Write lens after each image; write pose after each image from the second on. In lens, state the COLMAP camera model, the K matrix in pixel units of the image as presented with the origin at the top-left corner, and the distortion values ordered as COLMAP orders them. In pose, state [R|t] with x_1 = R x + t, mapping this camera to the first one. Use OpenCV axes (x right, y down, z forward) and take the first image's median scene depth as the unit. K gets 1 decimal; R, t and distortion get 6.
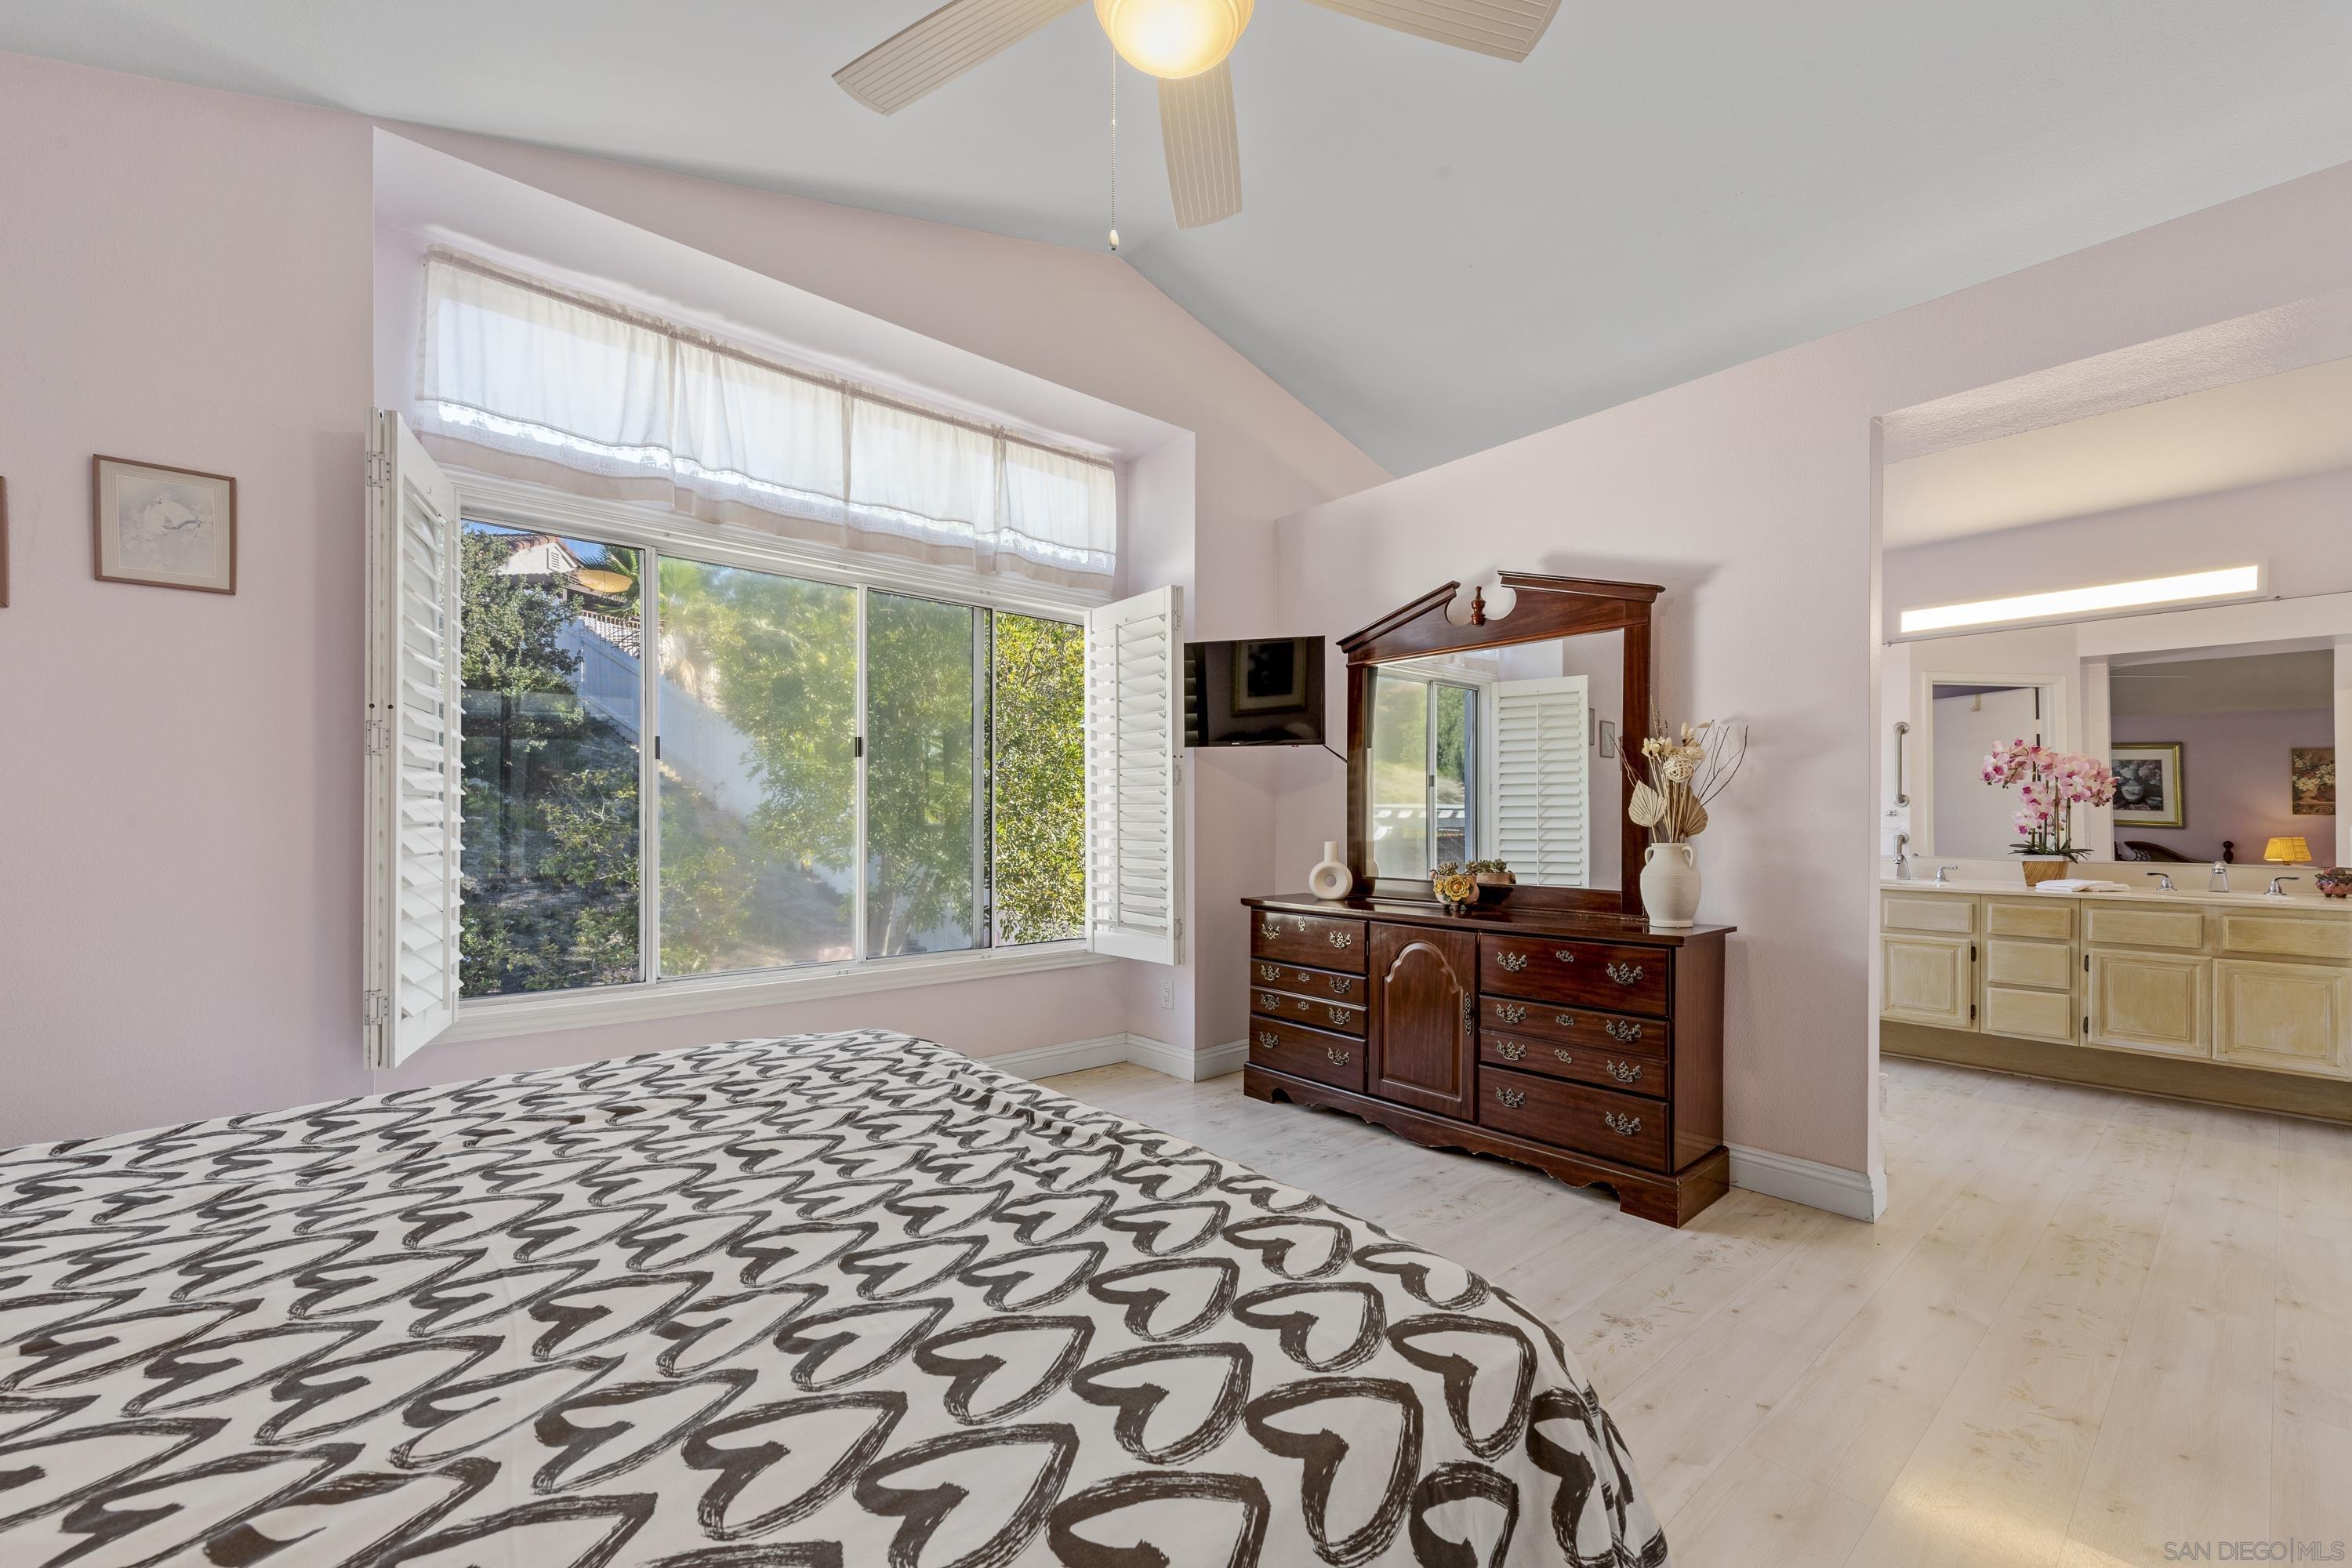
lens RADIAL K [[917.3, 0, 1191.7], [0, 917.3, 810.9], [0, 0, 1]] dist [0.011105, -0.003438]
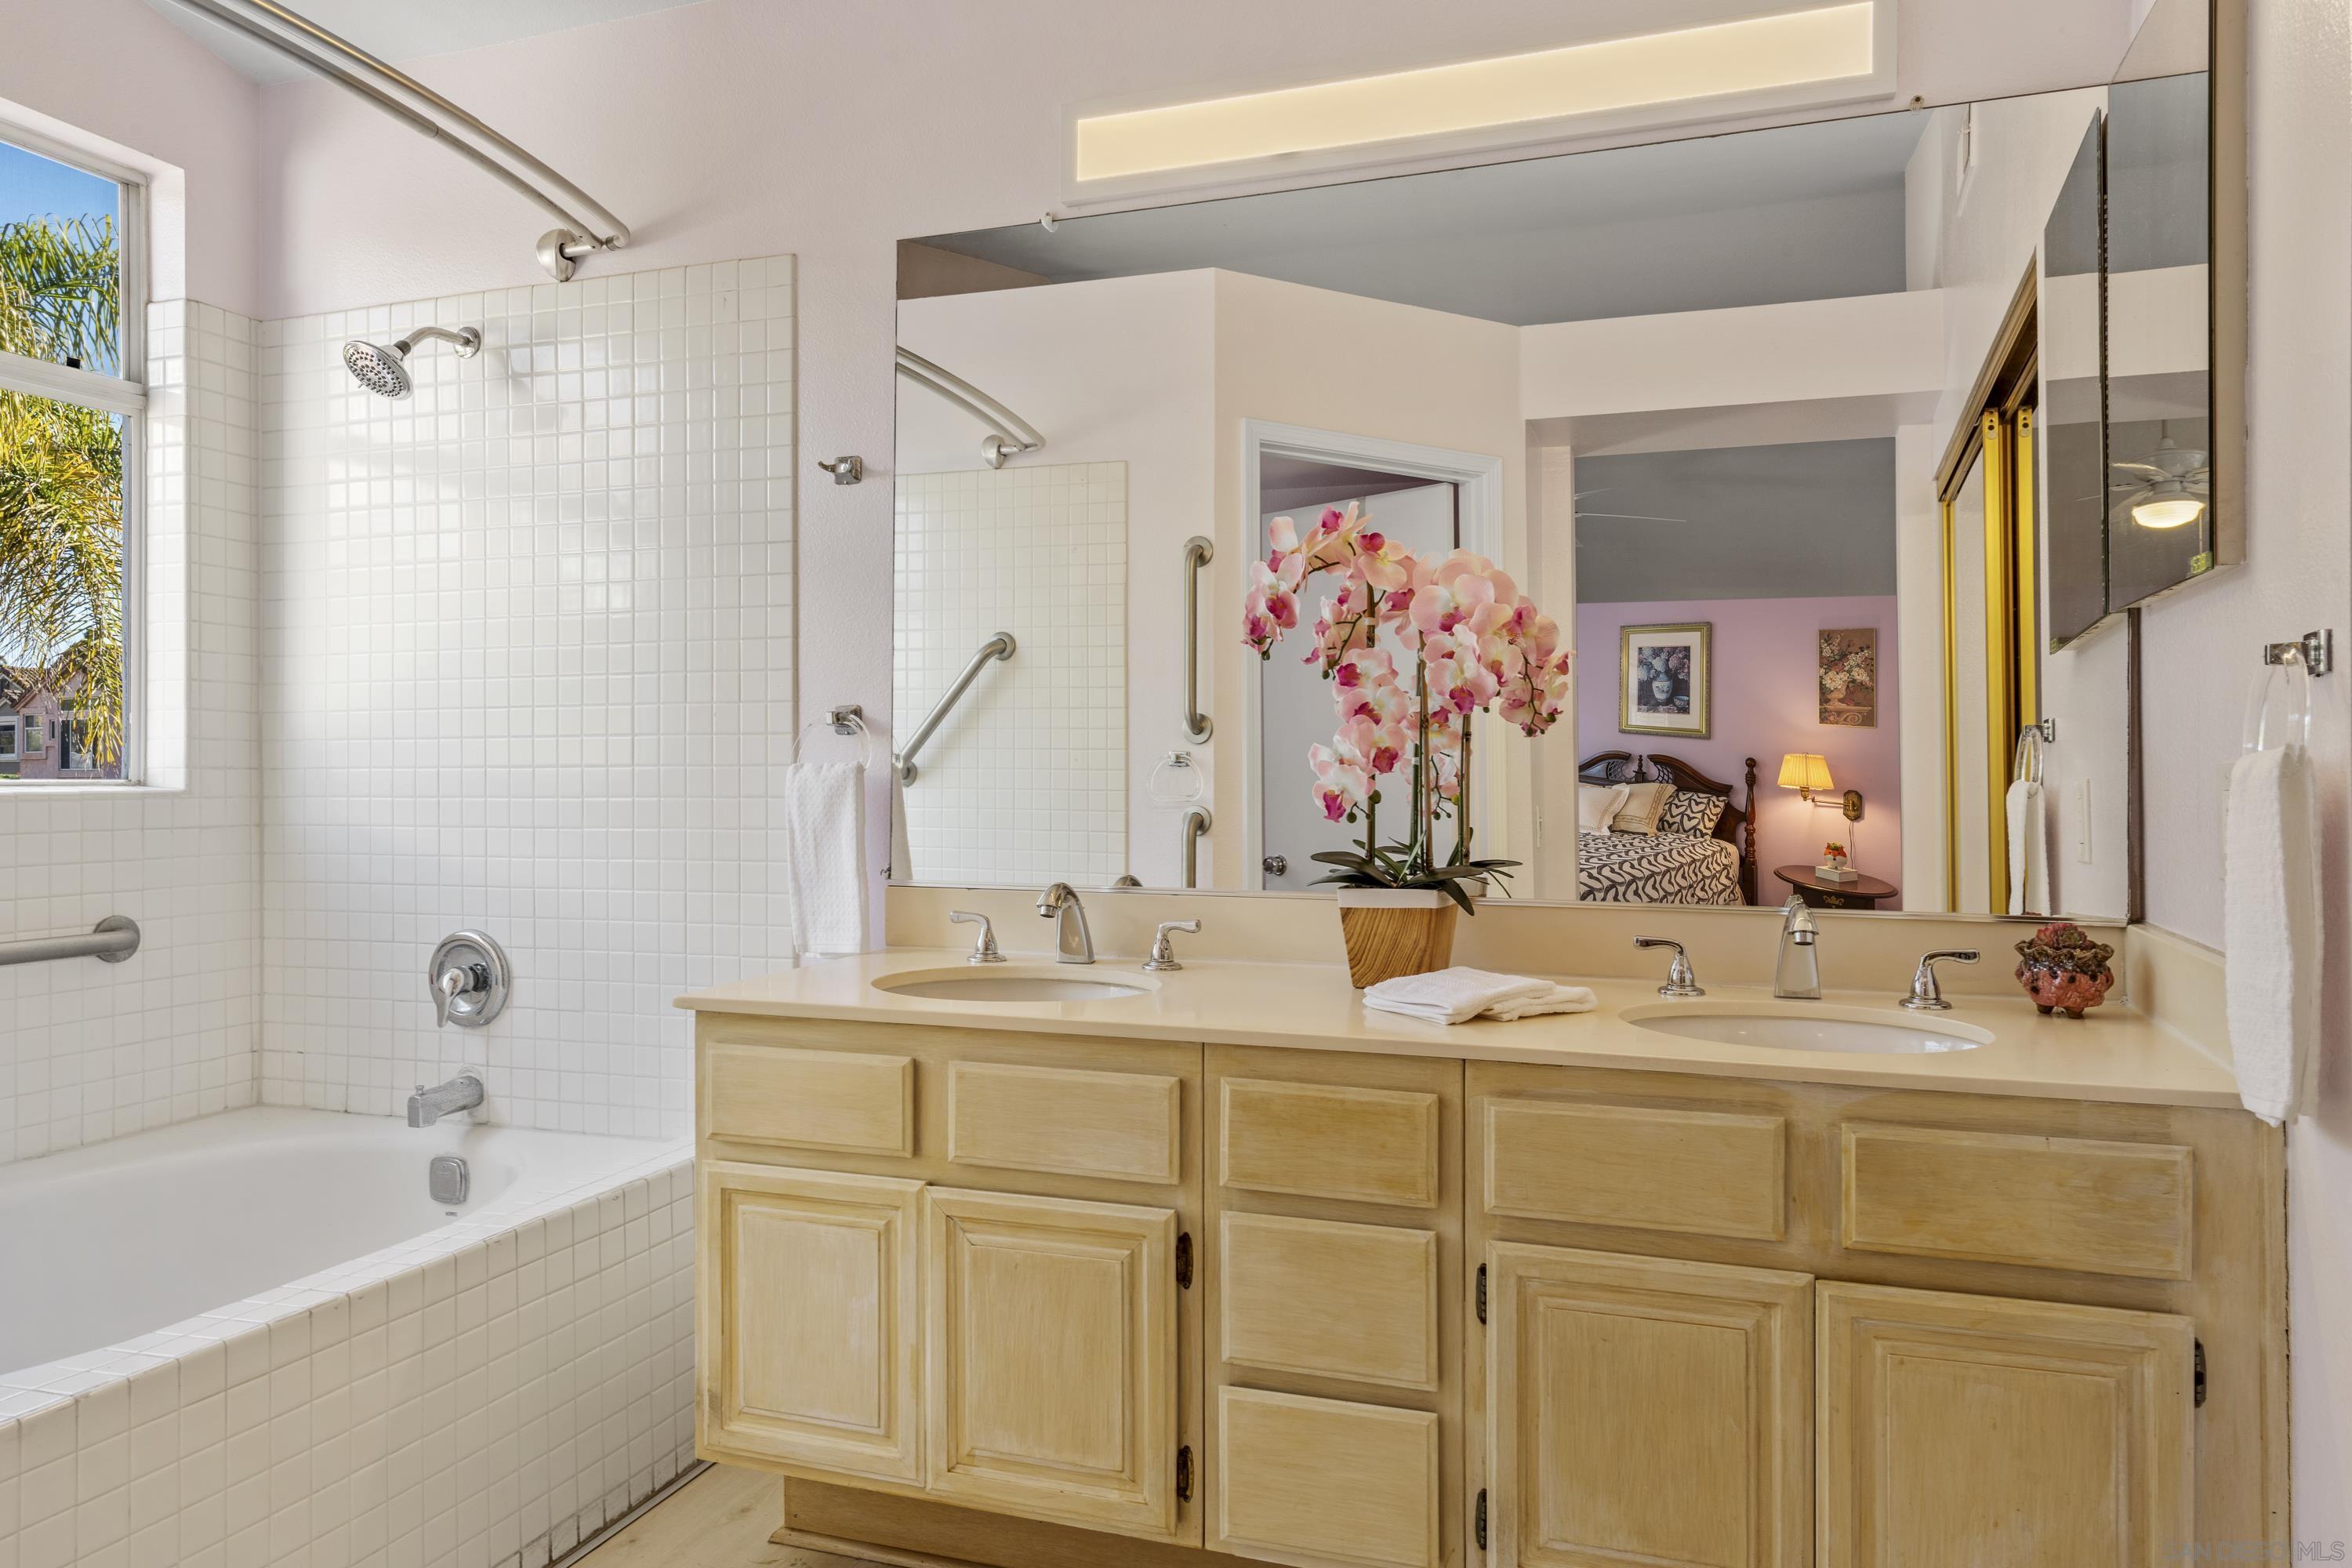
lens RADIAL K [[1539.7, 0, 1166.7], [0, 1539.7, 762.0], [0, 0, 1]] dist [0.007079, -0.010878]
pose [[0.872521, -0.004123, 0.488559, 0.618360], [0.004636, 0.999989, 0.000160, 0.005578], [-0.488555, 0.002125, 0.872531, 0.601344]]
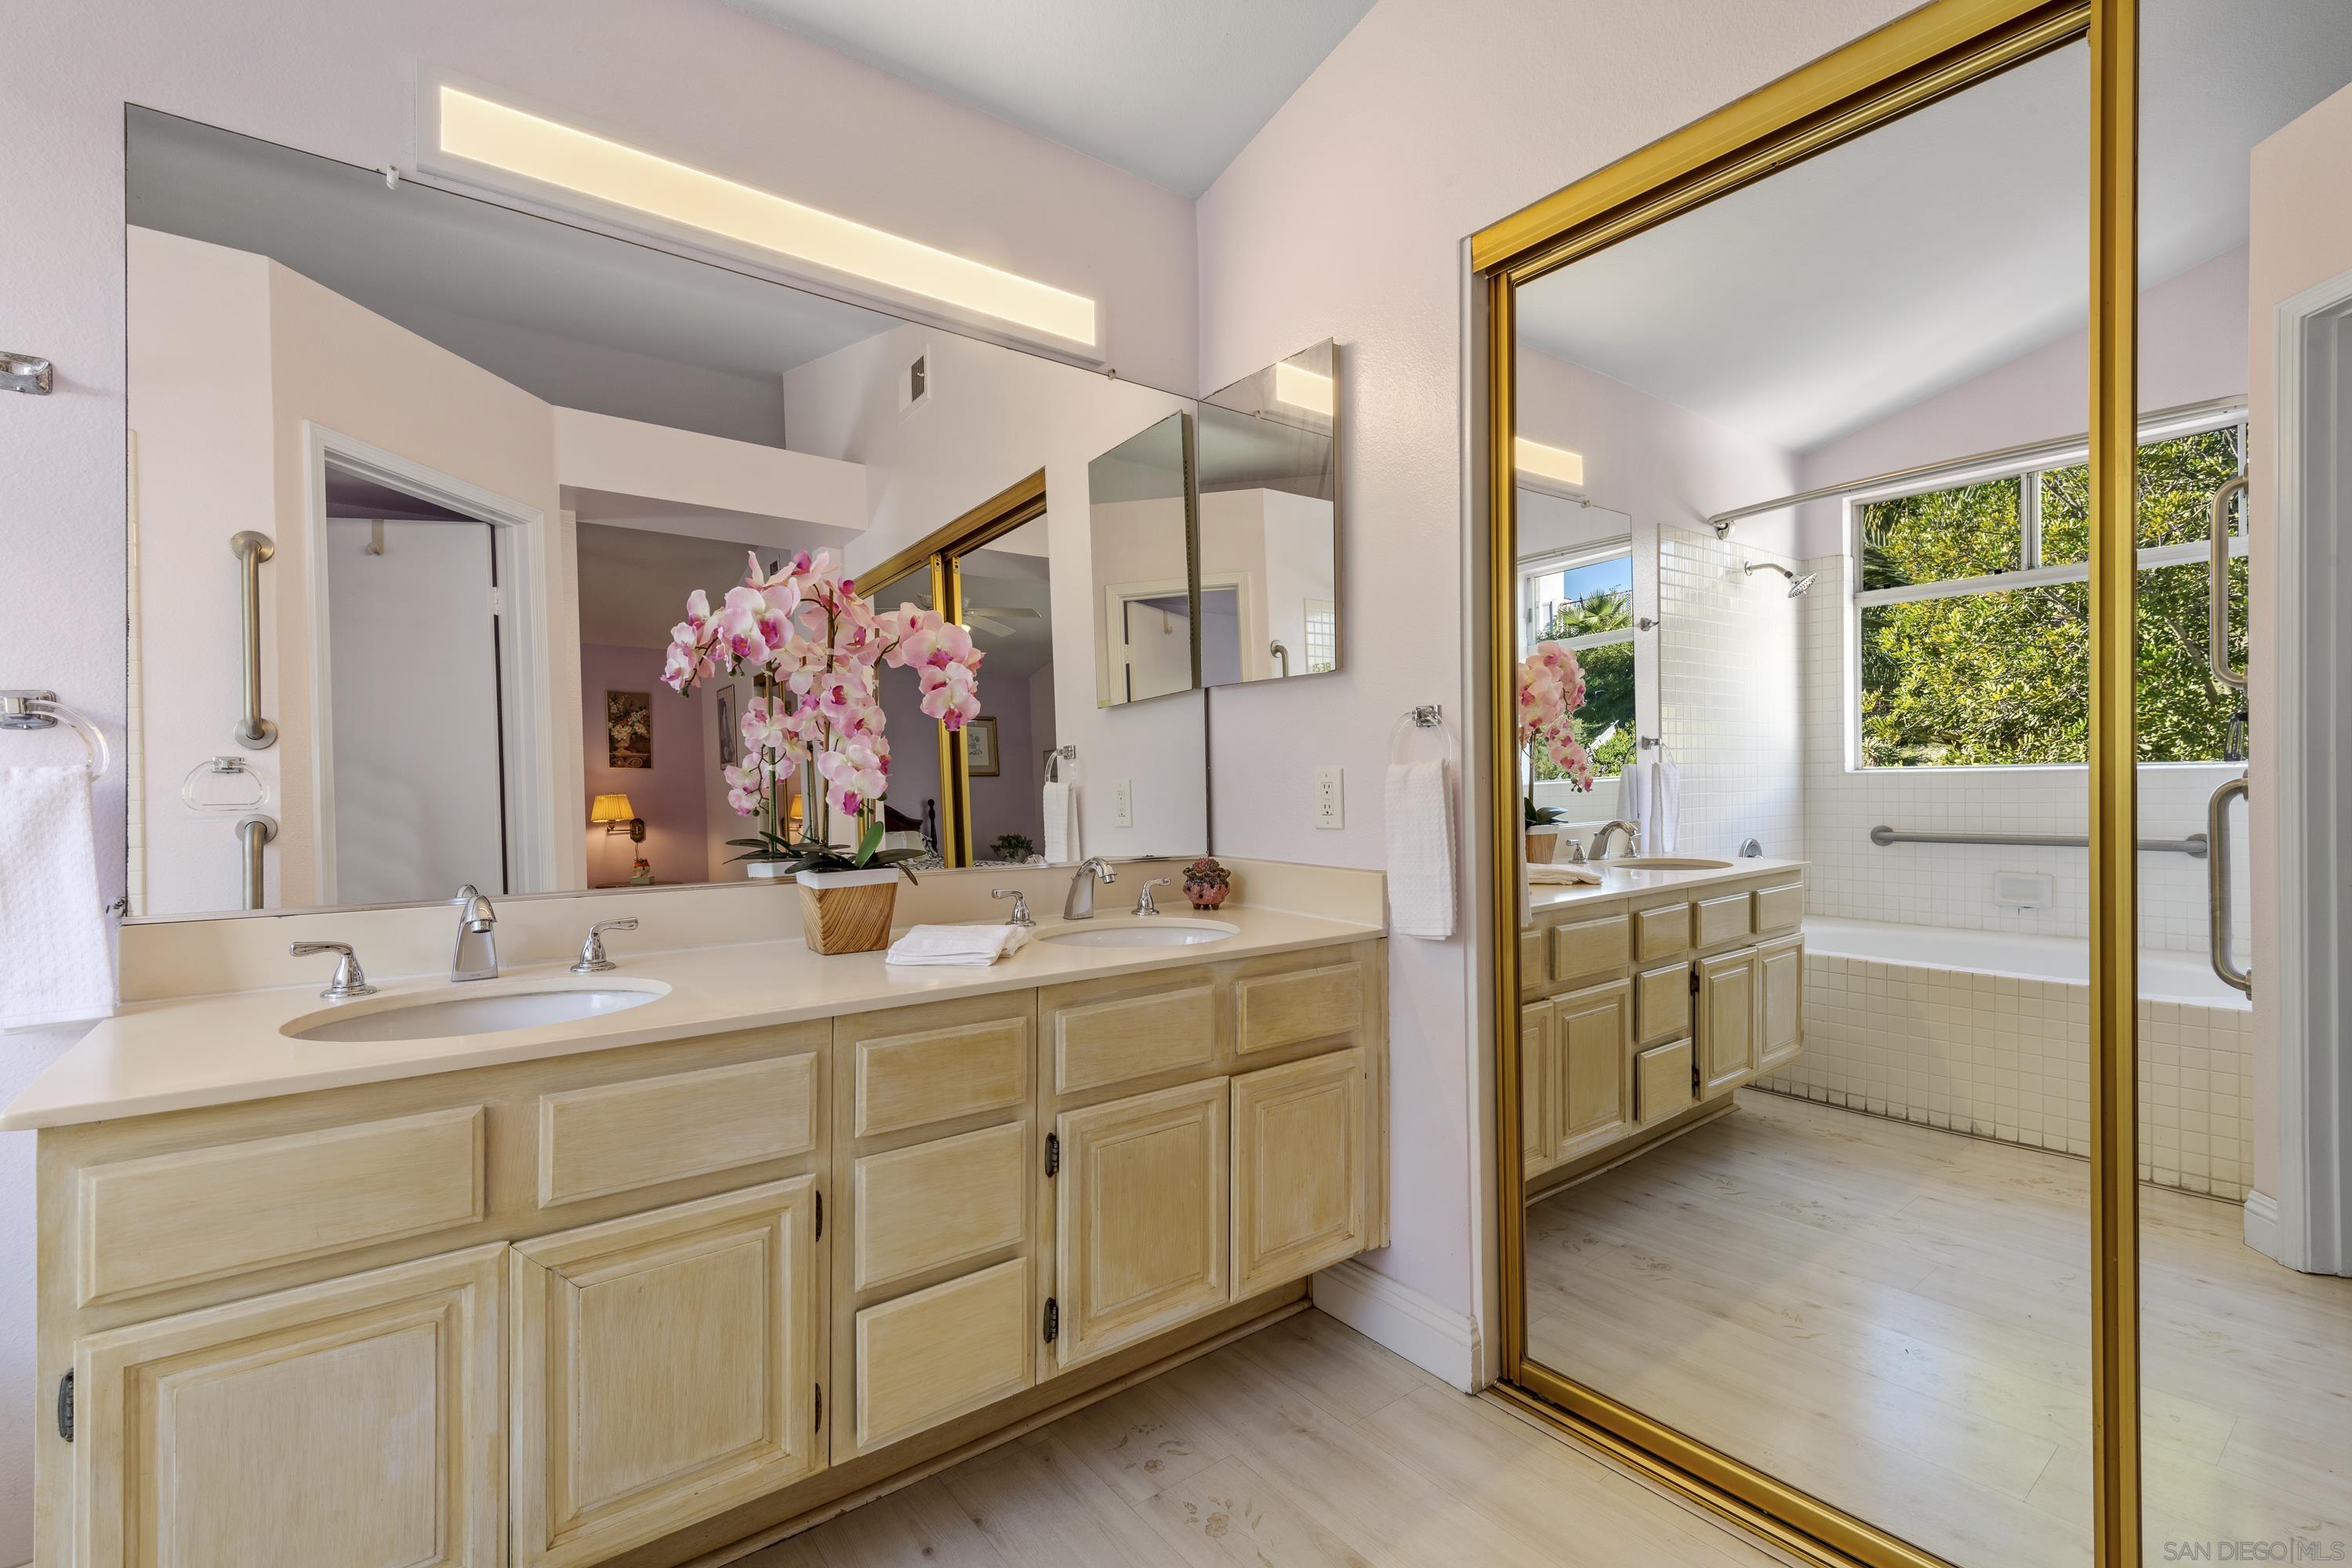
lens RADIAL K [[1063.8, 0, 1174.9], [0, 1063.8, 760.1], [0, 0, 1]] dist [-0.004848, 0.000706]
pose [[0.047771, 0.006268, 0.998839, 0.501046], [0.002299, 0.999977, -0.006385, 0.006103], [-0.998856, 0.002602, 0.047756, 0.865159]]
